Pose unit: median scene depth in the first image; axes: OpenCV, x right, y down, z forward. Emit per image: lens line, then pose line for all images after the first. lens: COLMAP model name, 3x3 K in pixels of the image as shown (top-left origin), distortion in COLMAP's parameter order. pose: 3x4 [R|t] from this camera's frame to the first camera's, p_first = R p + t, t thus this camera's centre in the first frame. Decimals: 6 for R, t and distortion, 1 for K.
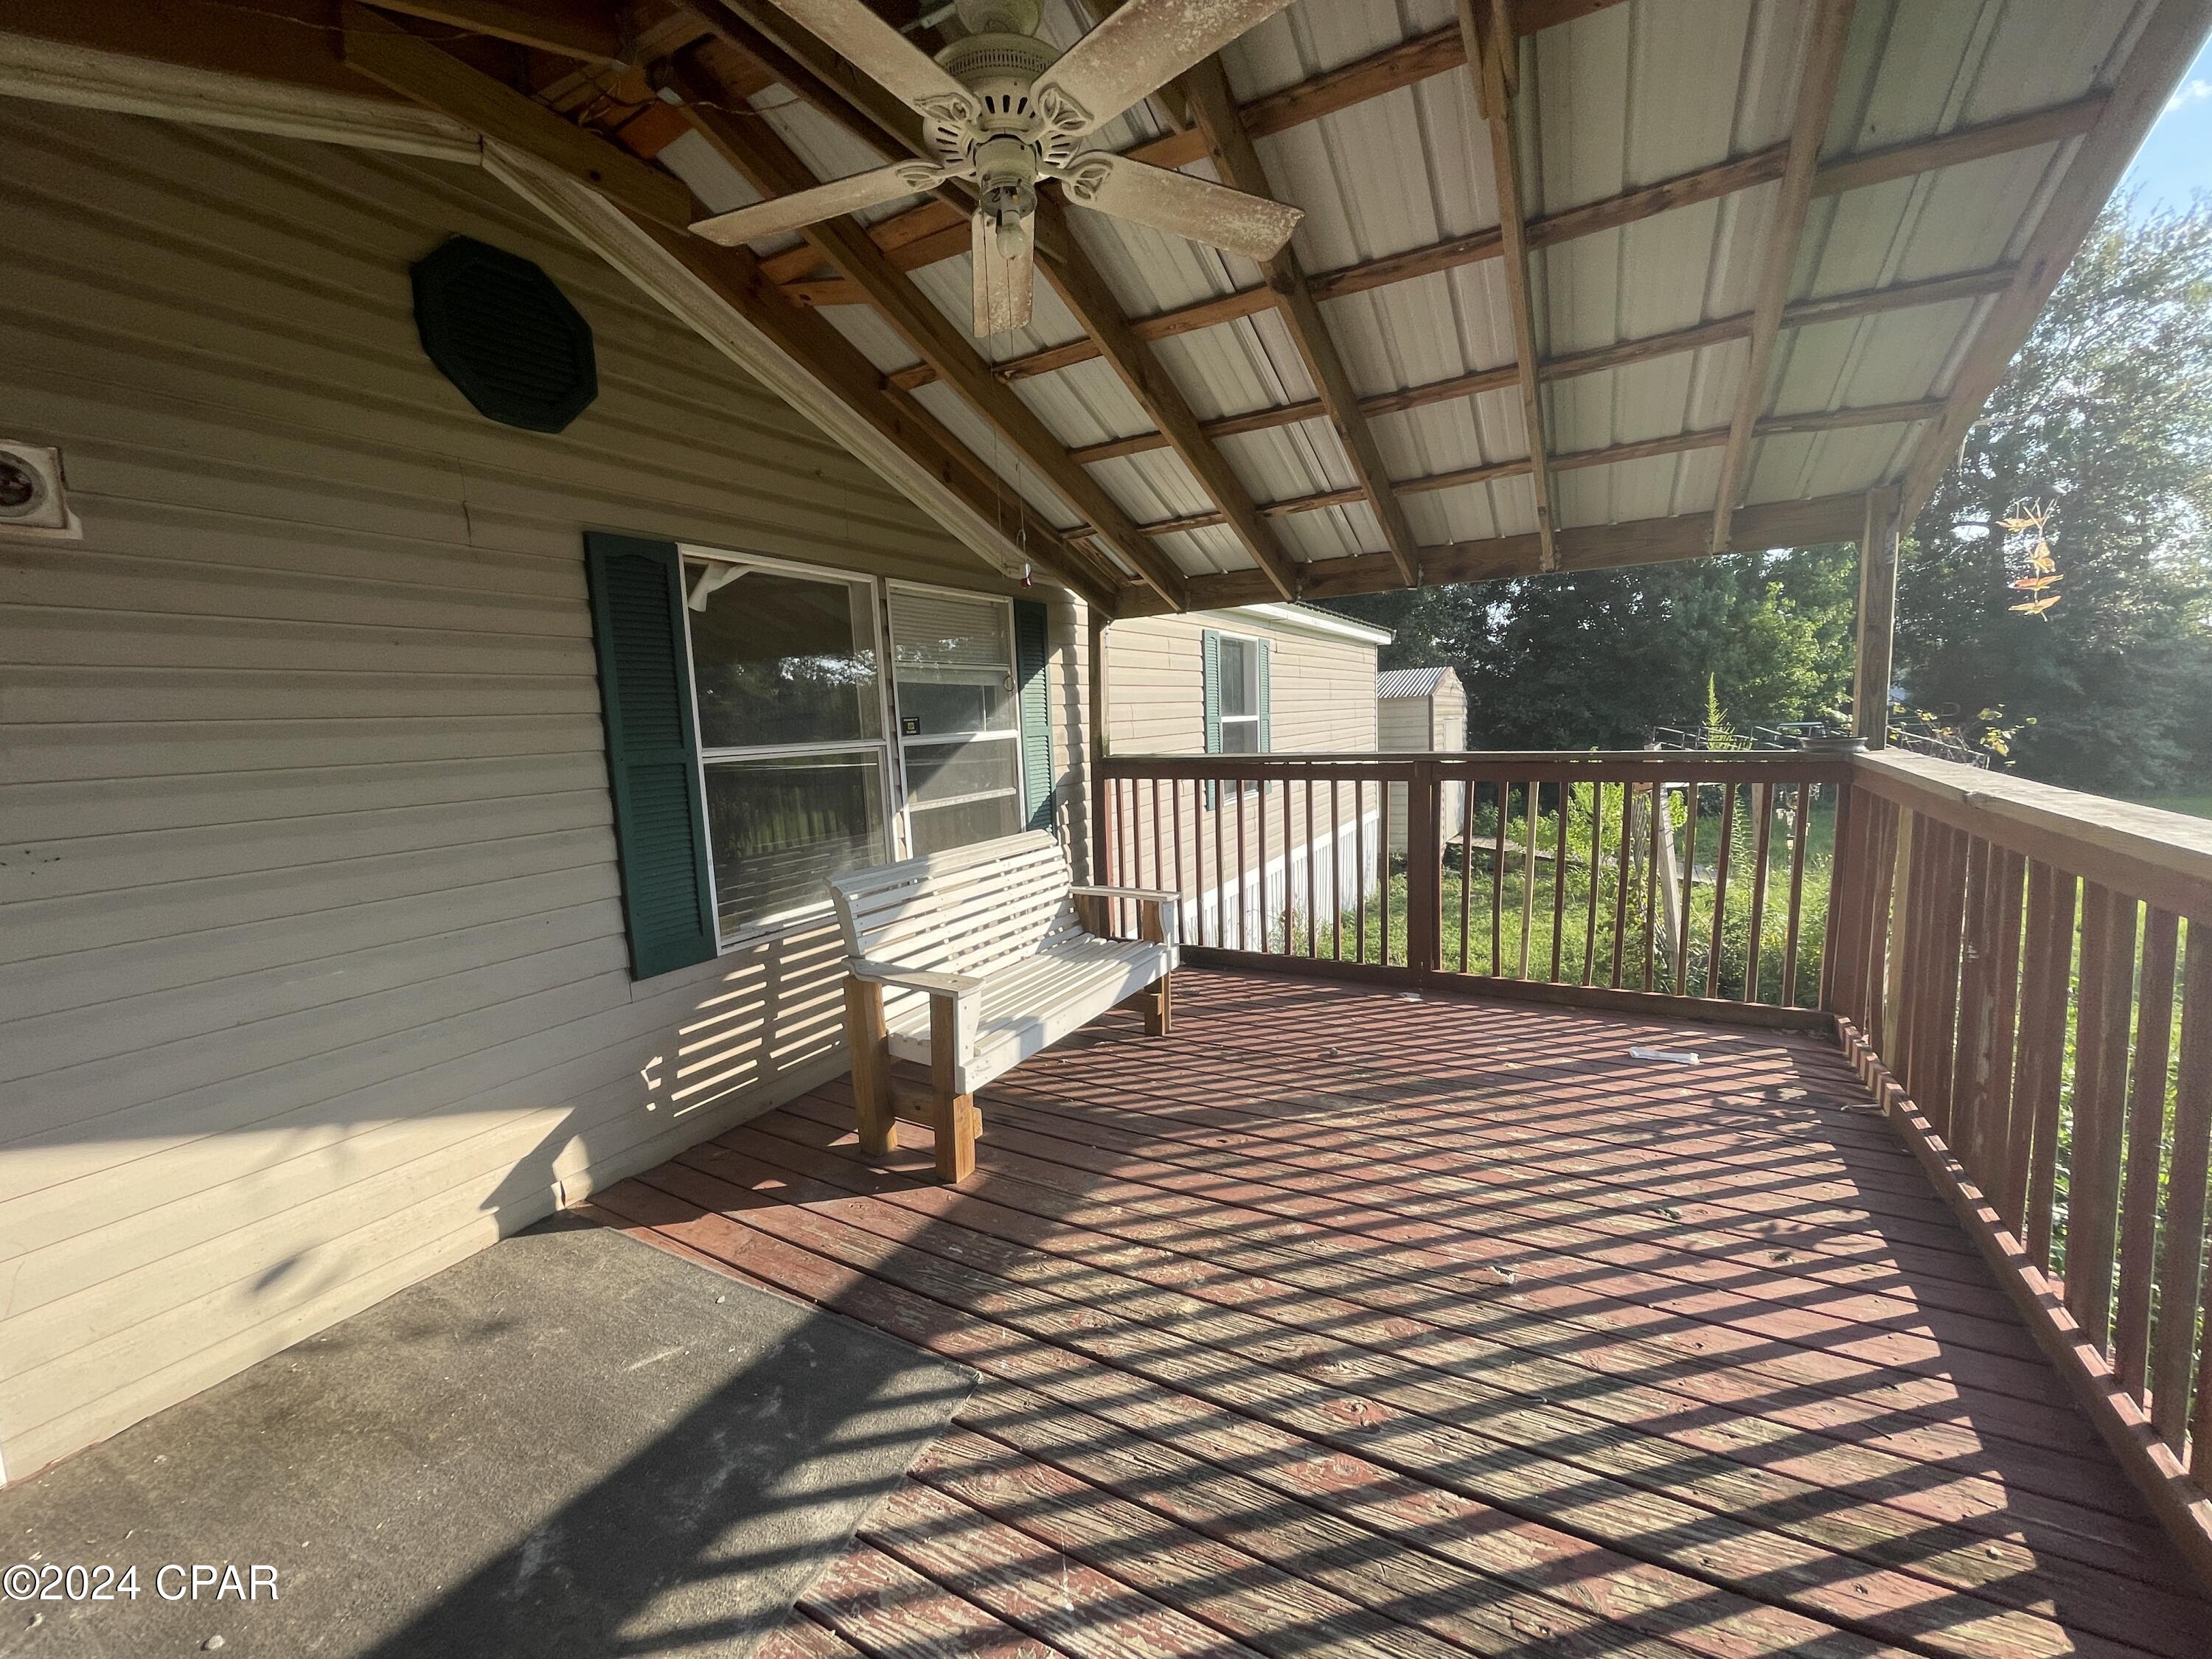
lens RADIAL K [[896.1, 0, 1101.6], [0, 896.1, 823.7], [0, 0, 1]] dist [-0.003547, 0.001402]
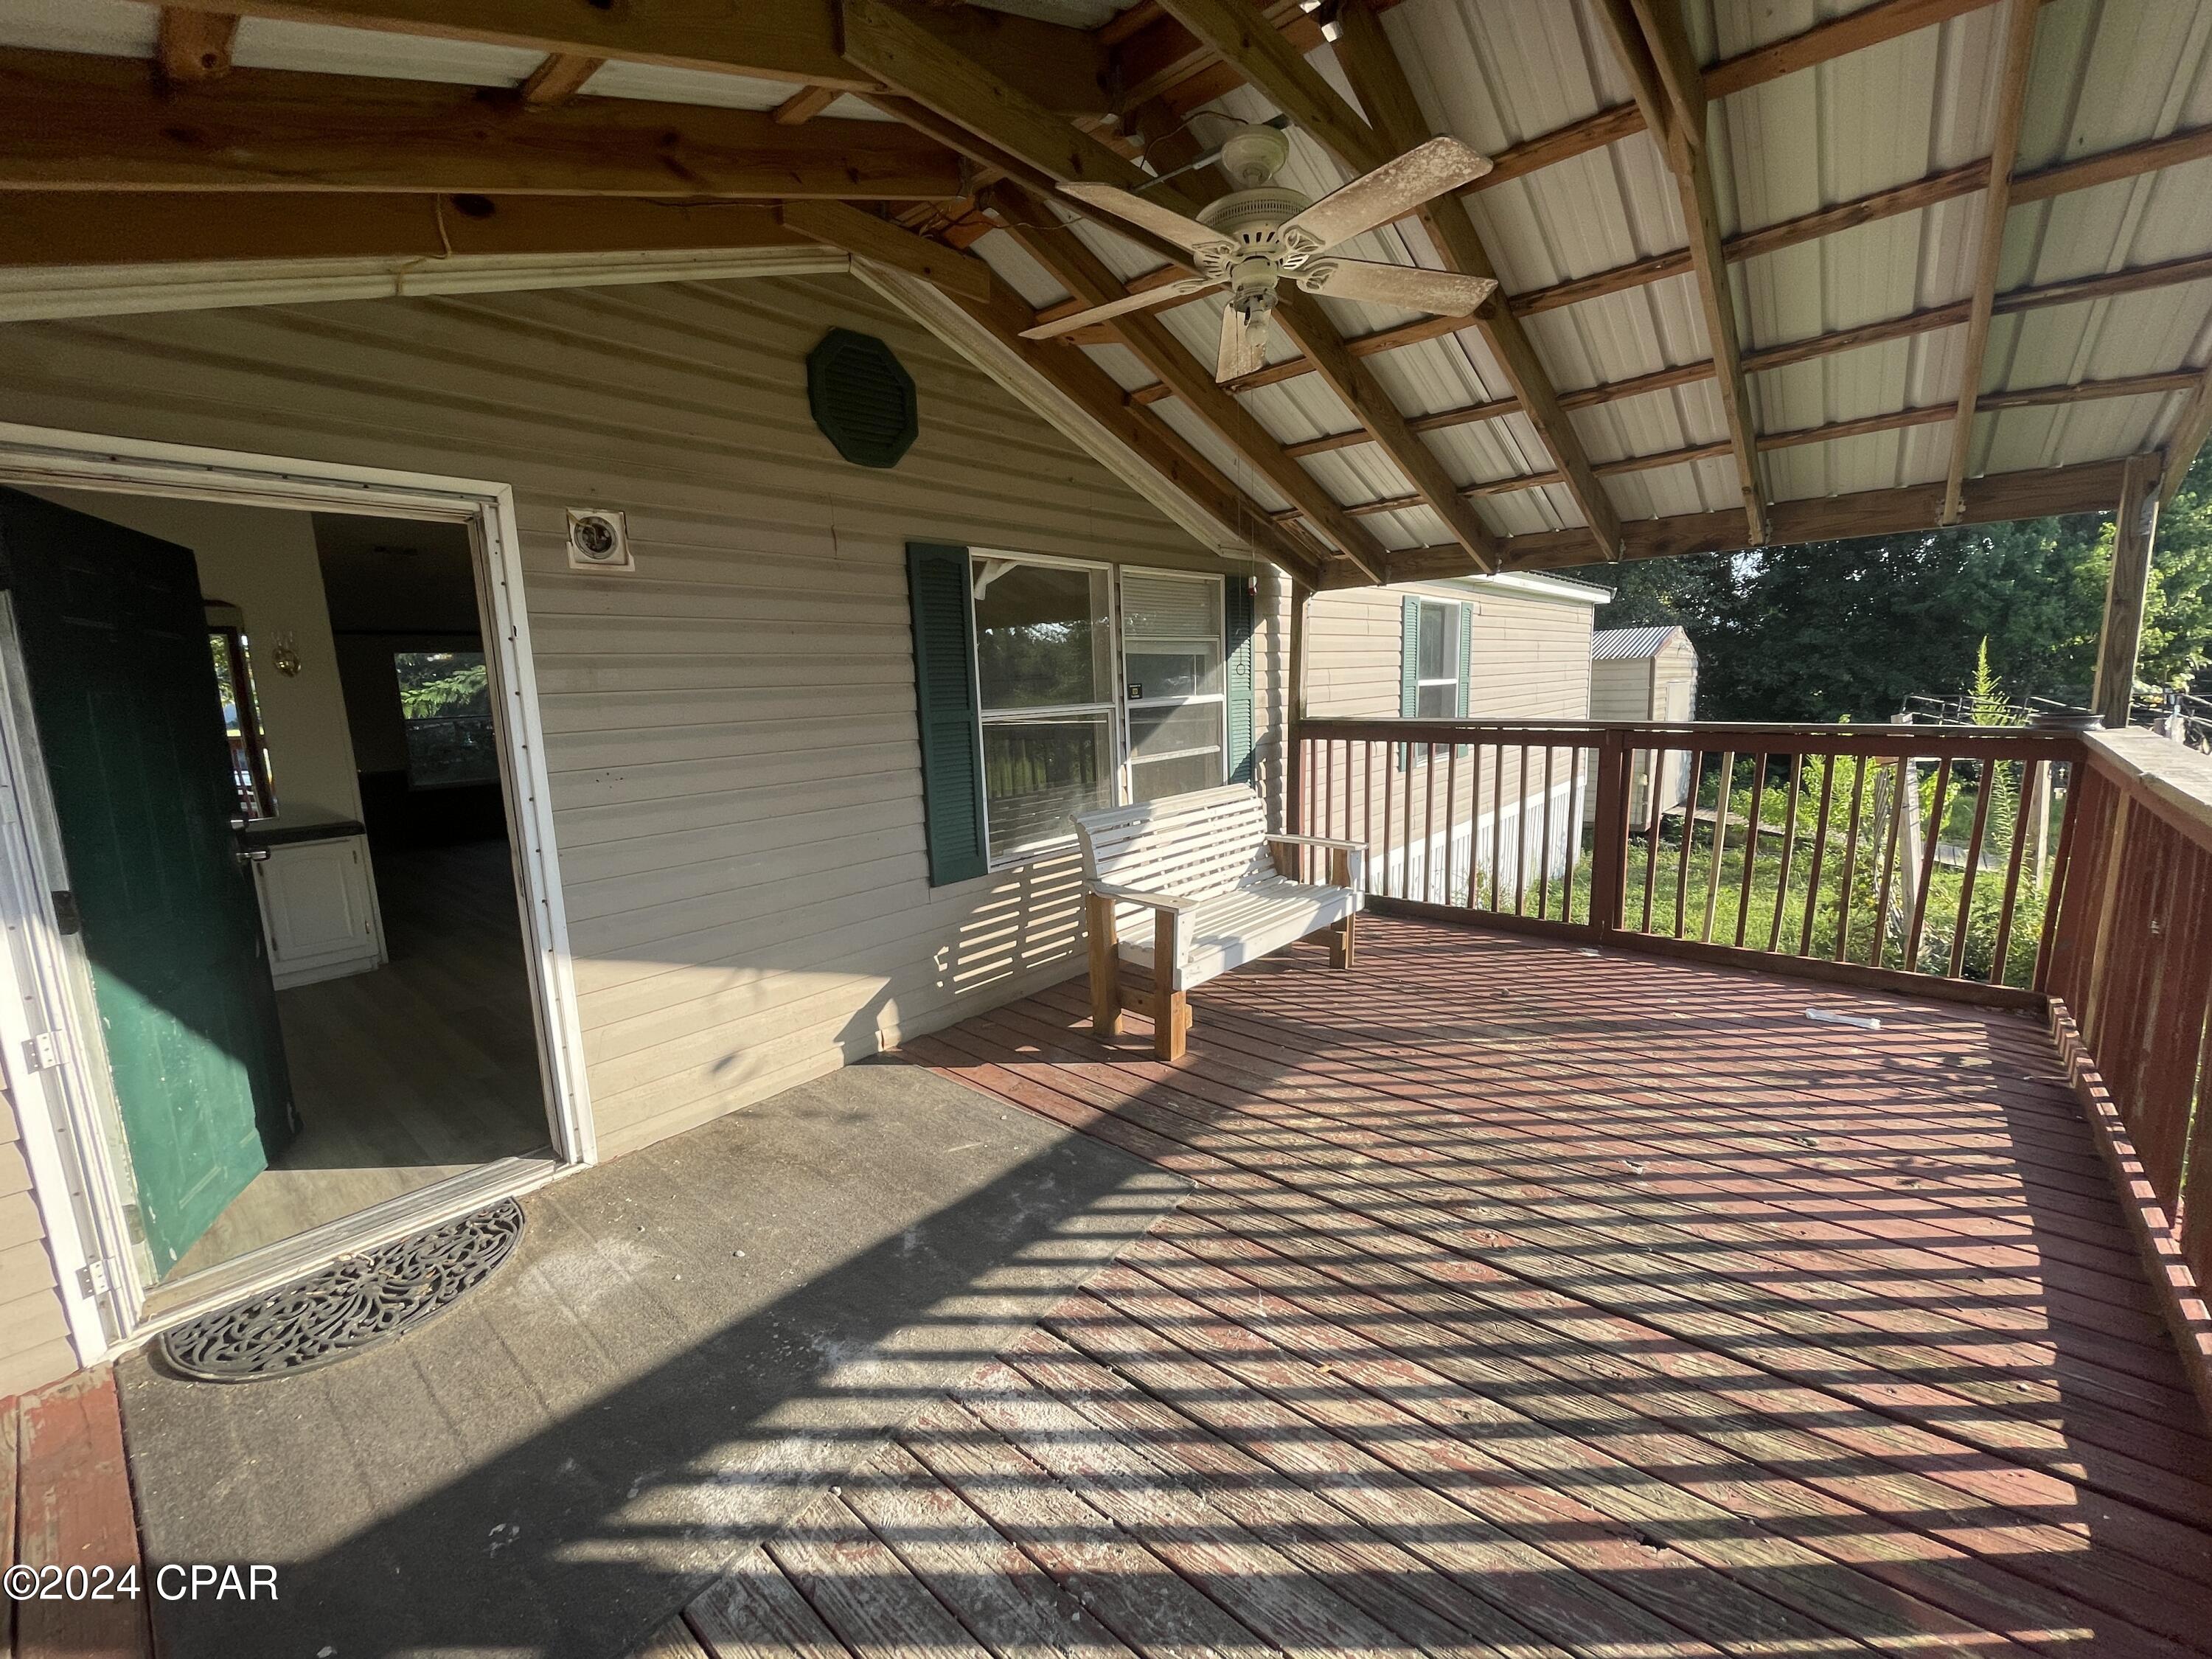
lens RADIAL K [[896.1, 0, 1101.6], [0, 896.1, 823.7], [0, 0, 1]] dist [-0.003547, 0.001402]
pose [[0.978338, 0.040937, -0.202925, -0.016363], [-0.030988, 0.998168, 0.051968, 0.006633], [0.204681, -0.044554, 0.977814, -0.231225]]
